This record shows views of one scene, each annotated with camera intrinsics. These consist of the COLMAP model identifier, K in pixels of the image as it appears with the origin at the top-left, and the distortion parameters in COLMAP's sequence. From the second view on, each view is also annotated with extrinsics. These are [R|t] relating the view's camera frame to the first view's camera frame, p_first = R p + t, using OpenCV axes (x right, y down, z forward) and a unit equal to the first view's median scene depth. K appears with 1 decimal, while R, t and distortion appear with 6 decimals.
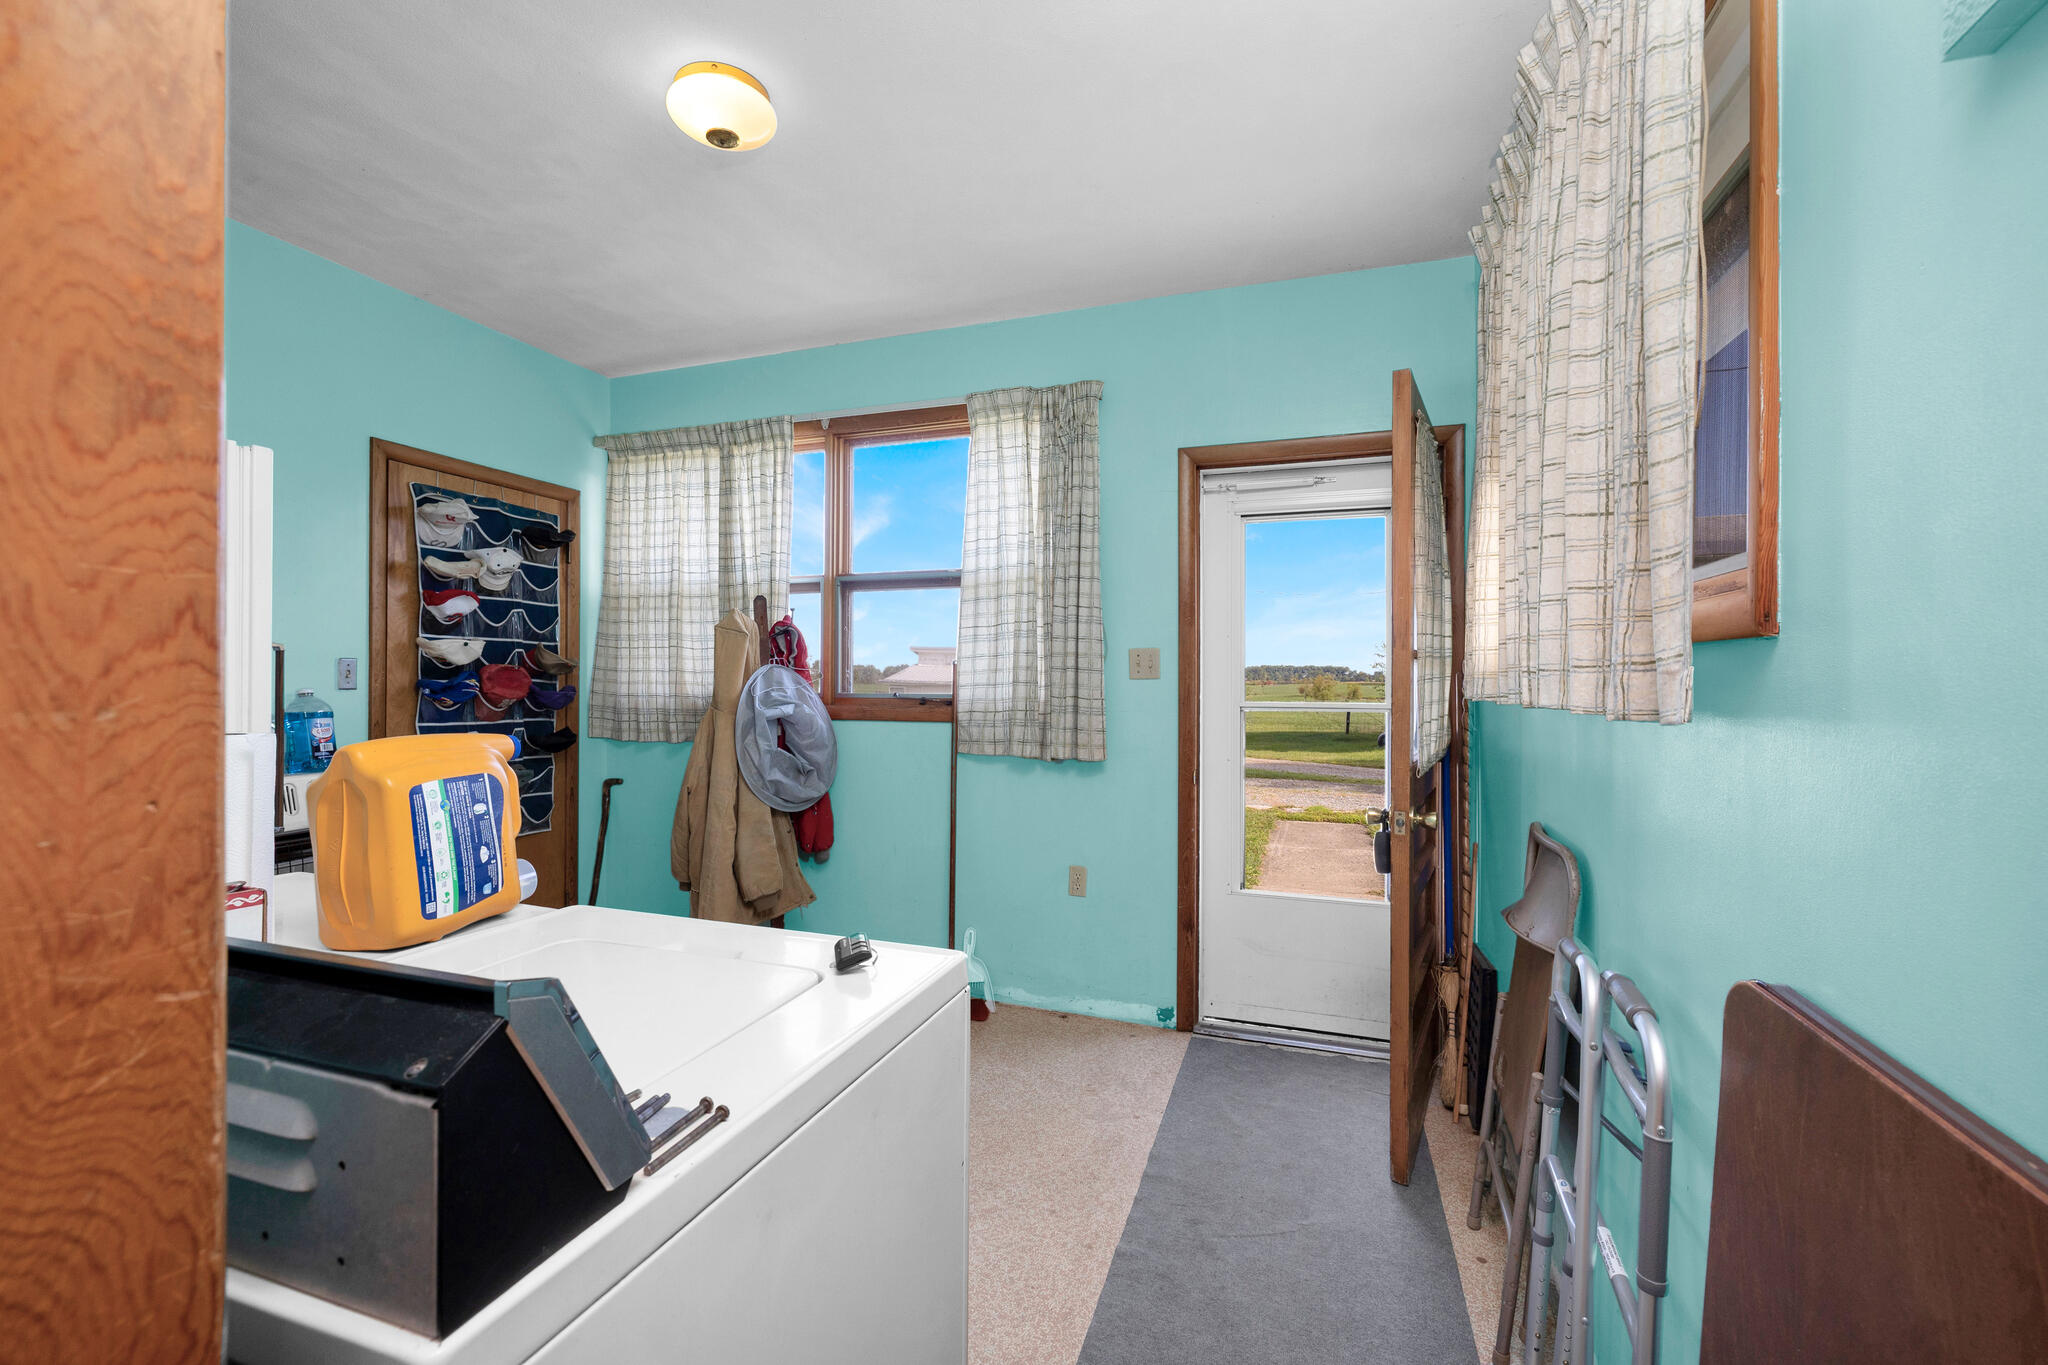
lens RADIAL K [[853.5, 0, 1027.0], [0, 853.5, 686.3], [0, 0, 1]] dist [-0.001722, -0.000126]
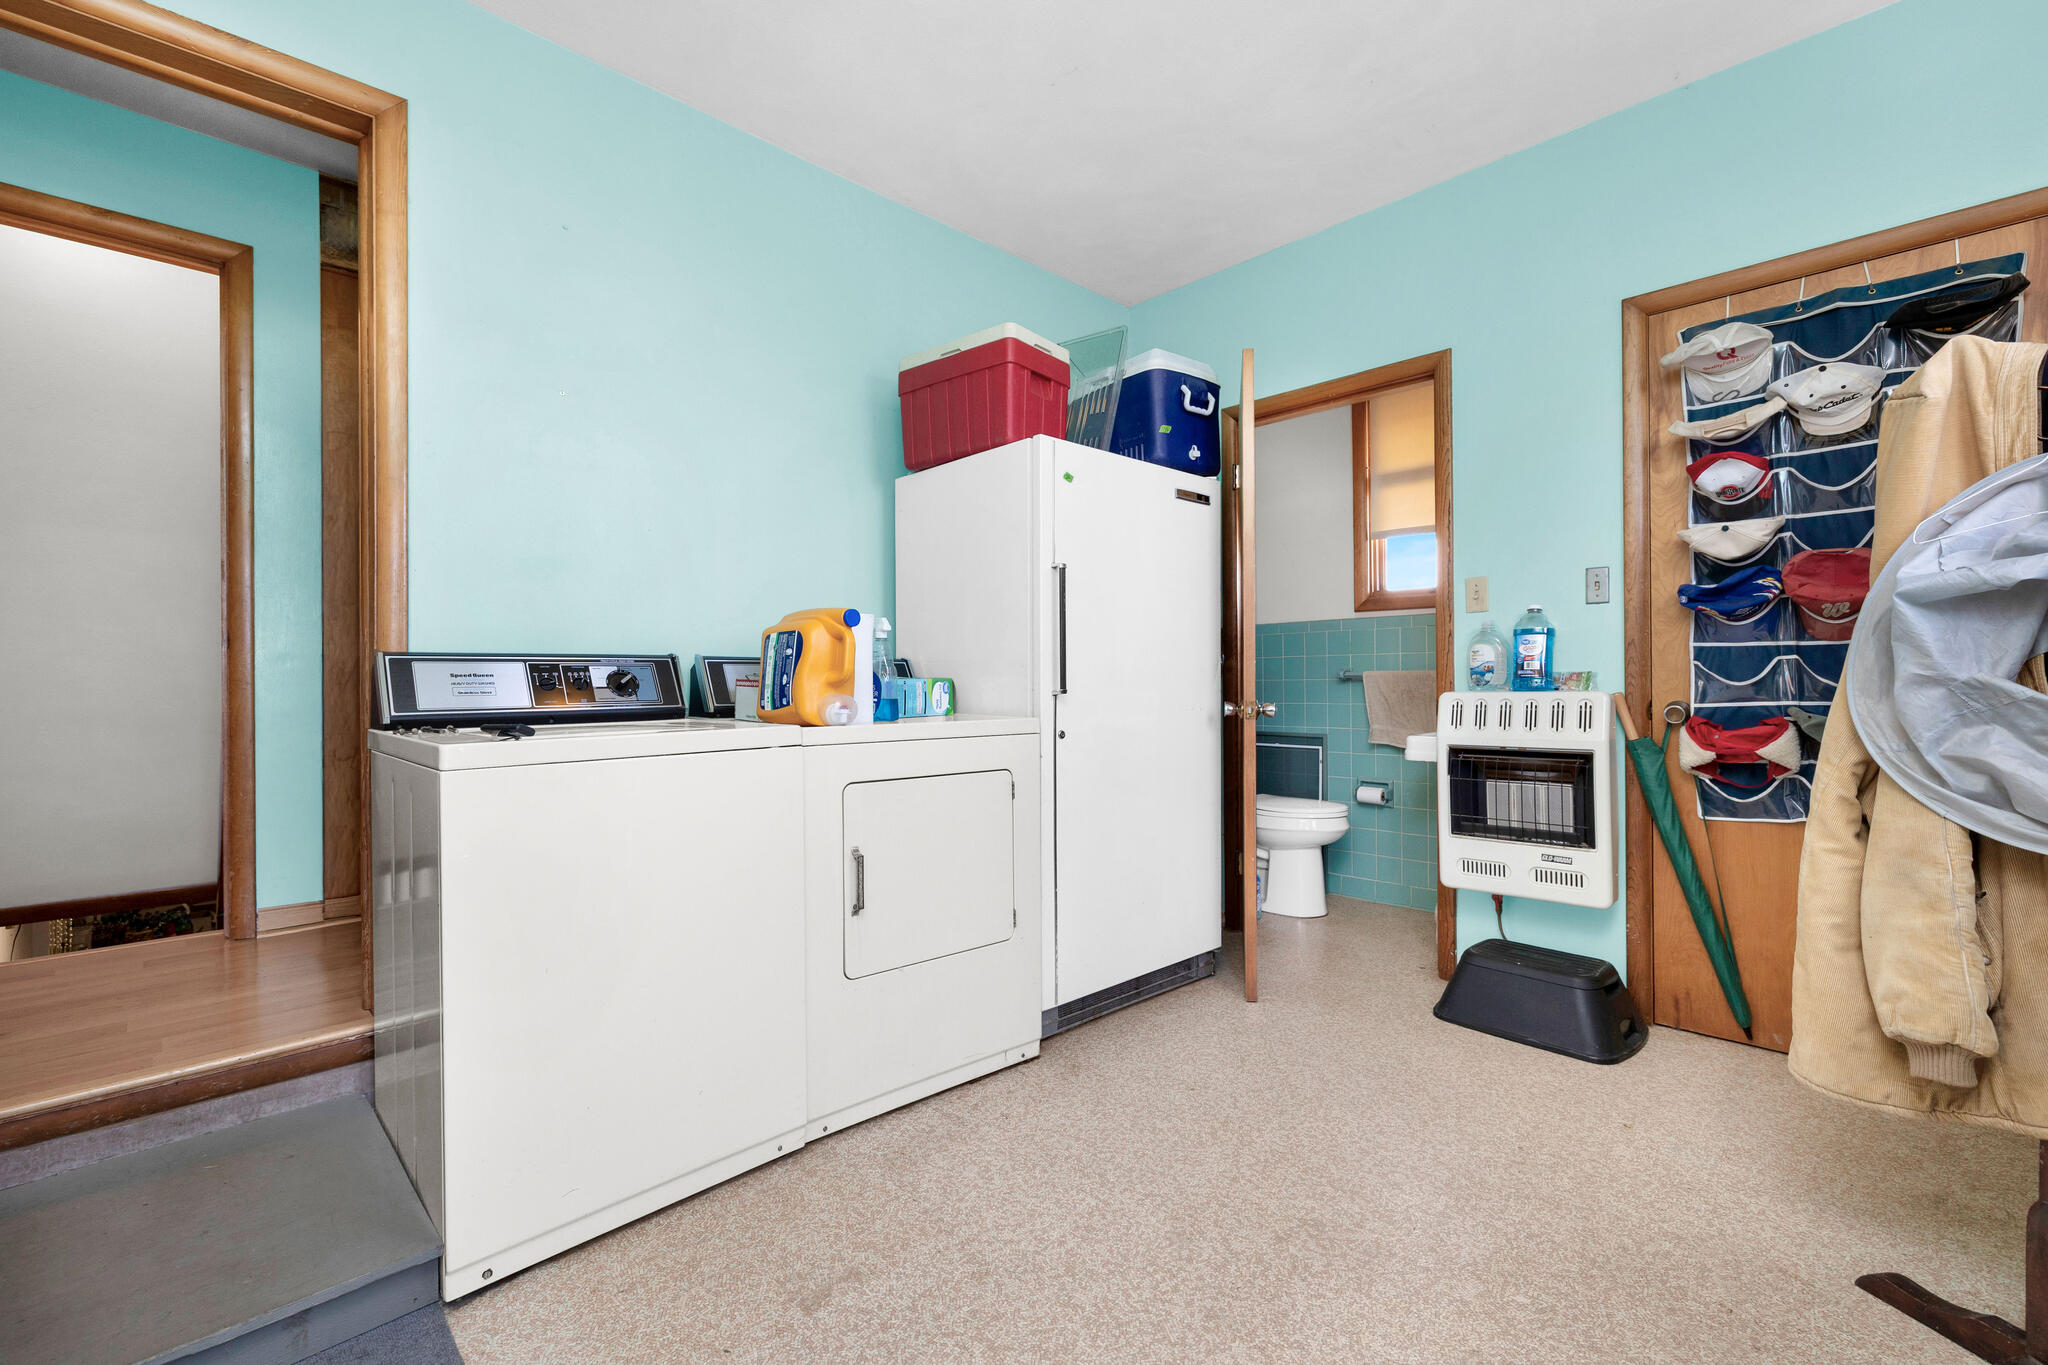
lens RADIAL K [[817.5, 0, 1023.9], [0, 817.5, 677.4], [0, 0, 1]] dist [-0.000194, -0.000087]
pose [[-0.436001, 0.001763, -0.899944, 0.214020], [0.005047, 0.999987, -0.000487, 0.074669], [0.899932, -0.004755, -0.436004, 0.795197]]
